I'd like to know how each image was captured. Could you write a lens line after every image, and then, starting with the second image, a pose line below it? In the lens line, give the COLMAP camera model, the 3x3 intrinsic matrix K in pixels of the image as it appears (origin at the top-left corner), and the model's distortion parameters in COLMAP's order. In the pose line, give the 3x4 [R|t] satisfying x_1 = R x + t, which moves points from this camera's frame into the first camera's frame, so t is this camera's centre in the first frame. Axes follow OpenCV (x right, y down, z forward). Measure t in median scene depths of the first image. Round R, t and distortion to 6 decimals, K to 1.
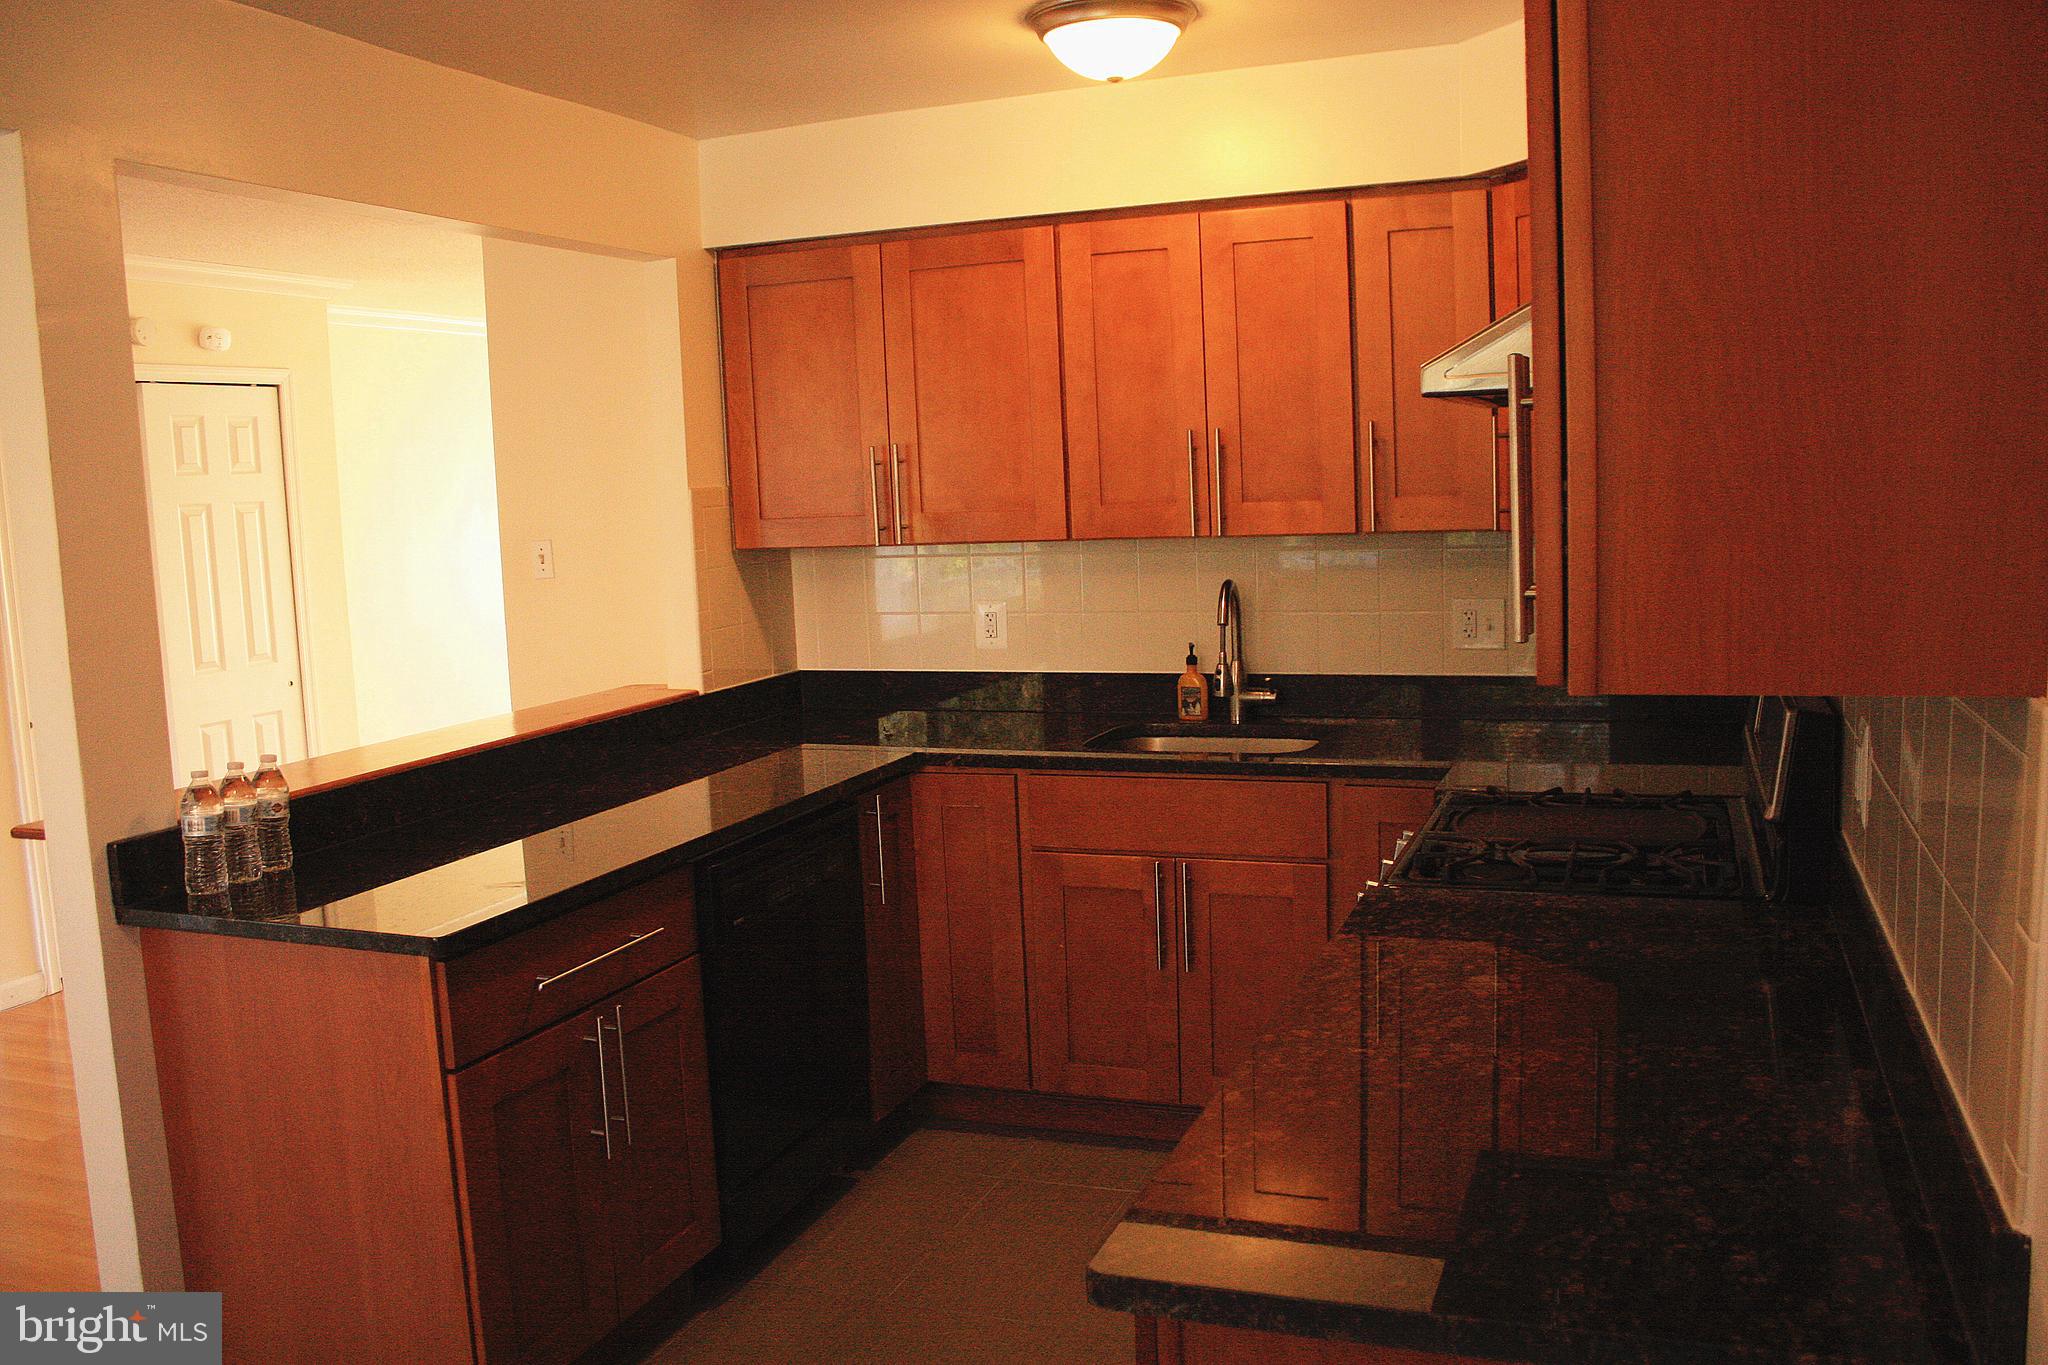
lens RADIAL K [[1694.0, 0, 1058.0], [0, 1694.0, 684.9], [0, 0, 1]] dist [-0.171422, 0.158955]
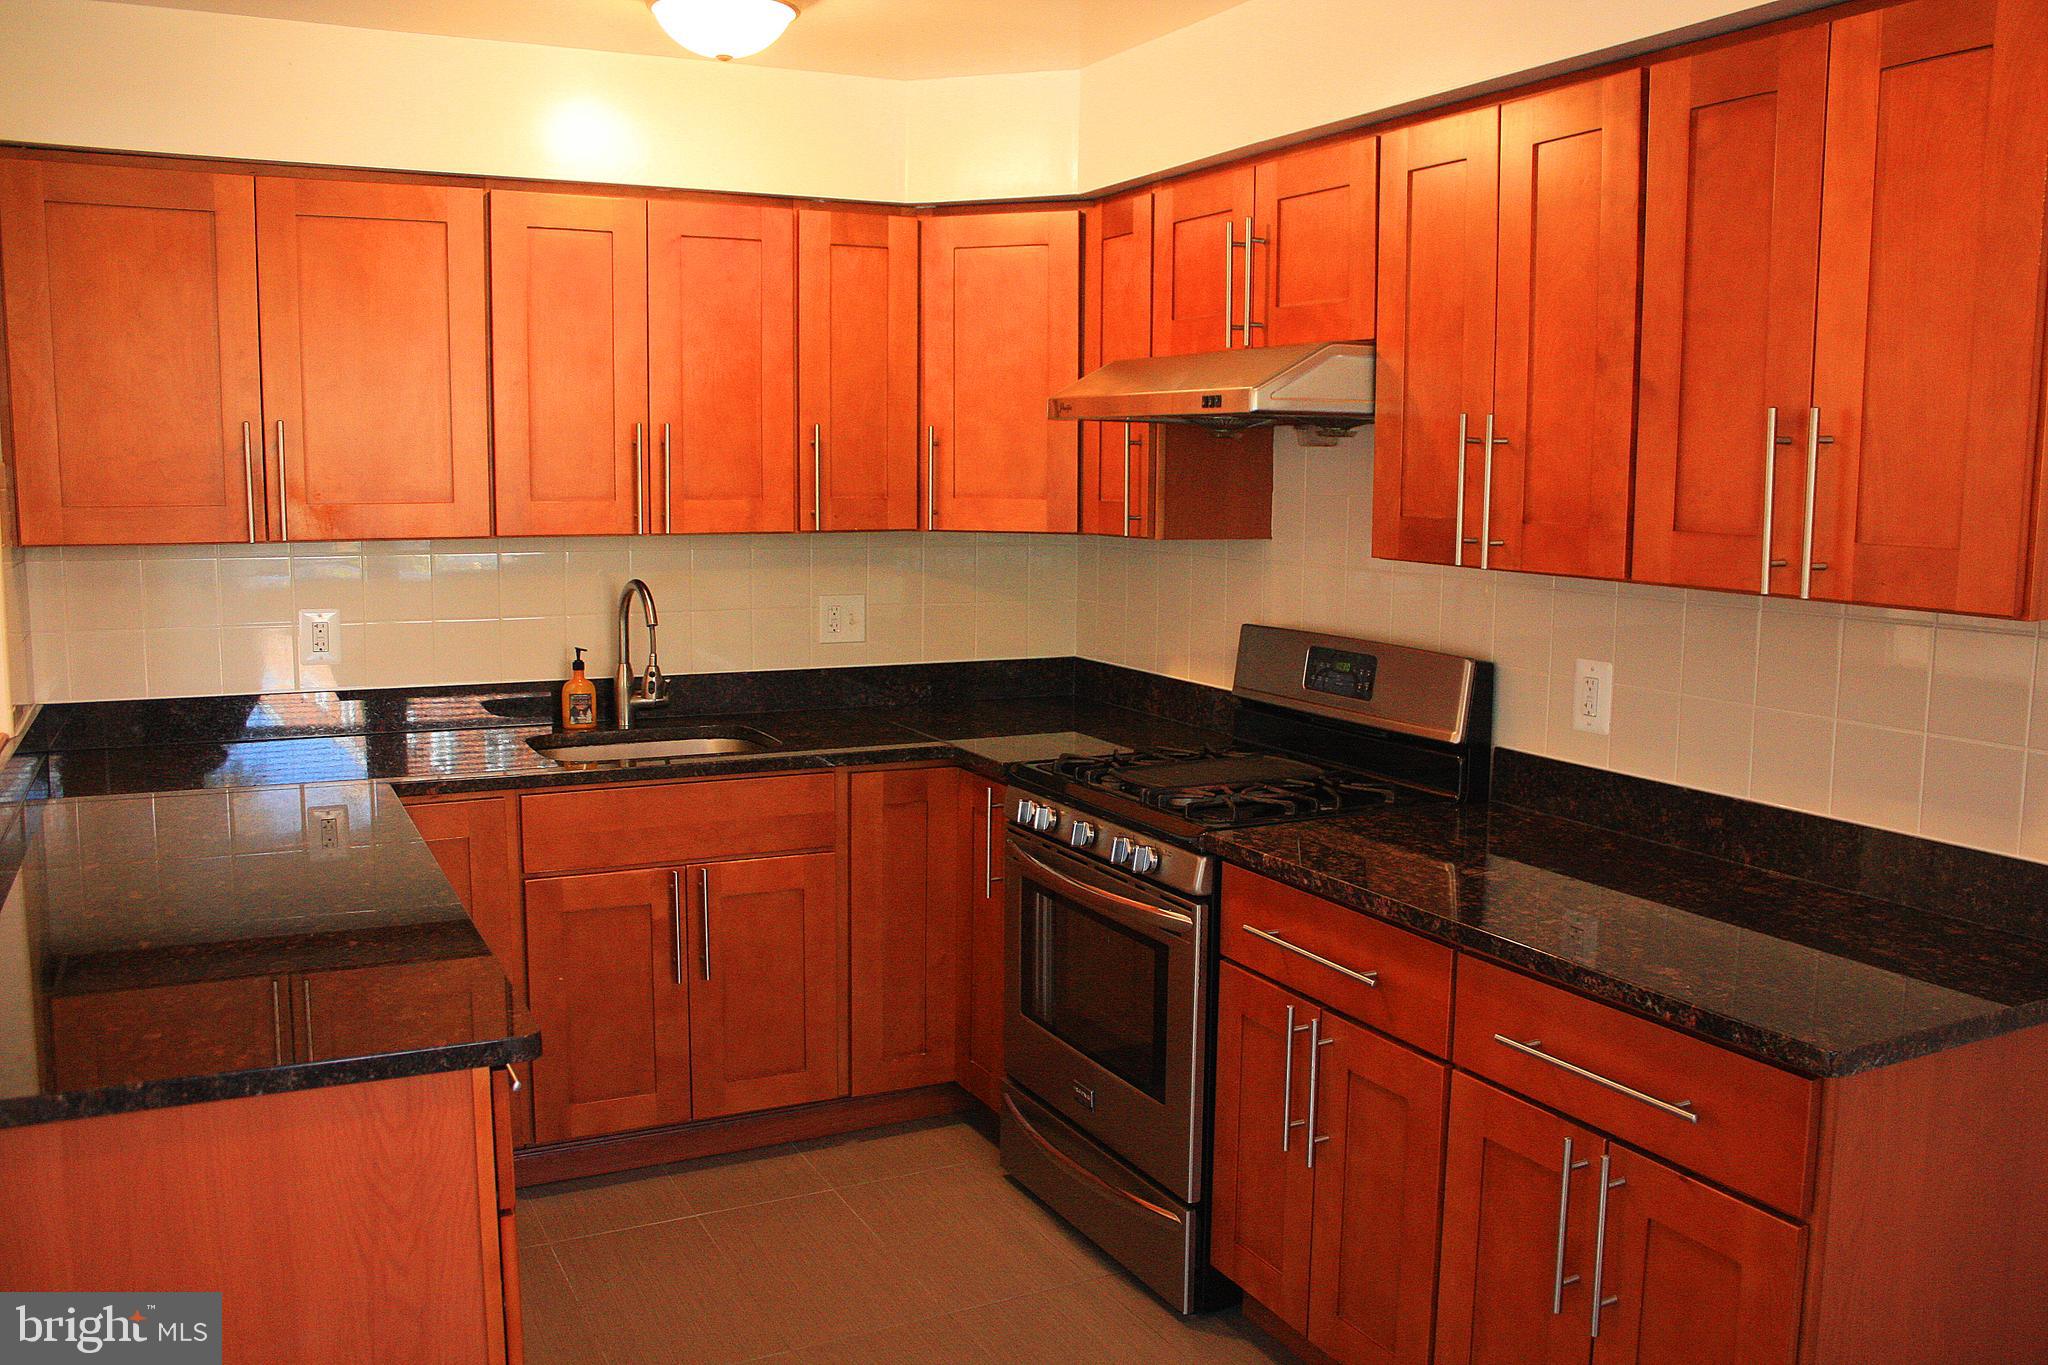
lens RADIAL K [[1694.0, 0, 1058.0], [0, 1694.0, 684.9], [0, 0, 1]] dist [-0.171422, 0.158955]
pose [[0.674449, -0.049275, 0.736675, -0.439583], [0.055230, 0.998342, 0.016213, -0.004125], [-0.736253, 0.029751, 0.676052, 0.170957]]
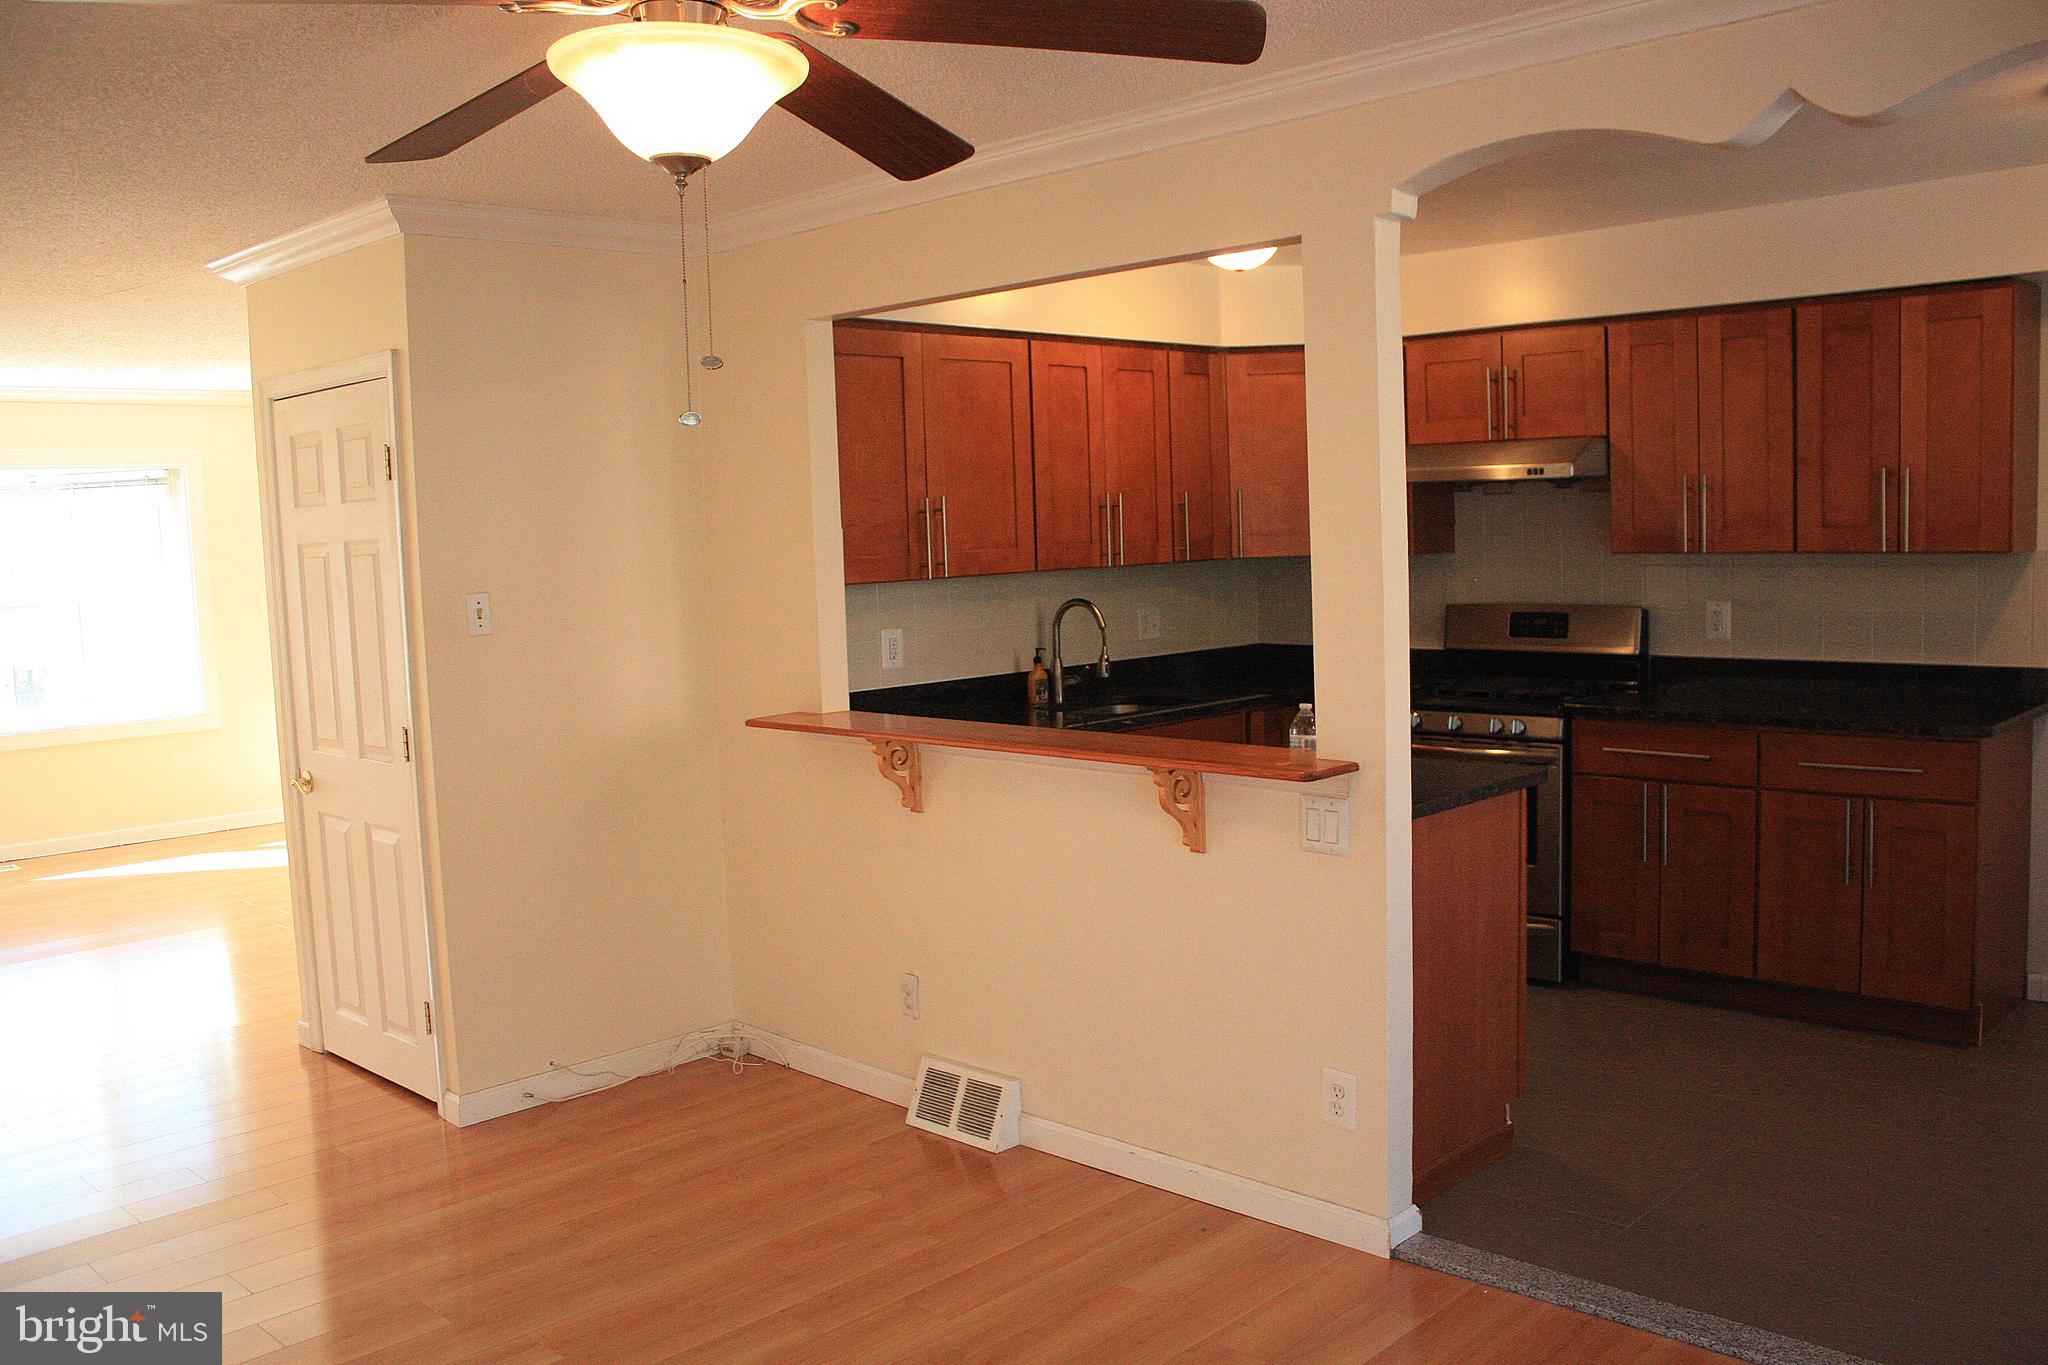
lens RADIAL K [[1694.0, 0, 1058.0], [0, 1694.0, 684.9], [0, 0, 1]] dist [-0.171422, 0.158955]
pose [[0.401242, -0.064006, 0.913733, -1.202504], [0.130945, 0.991318, 0.011940, -0.009067], [-0.906564, 0.114858, 0.406140, 0.432633]]
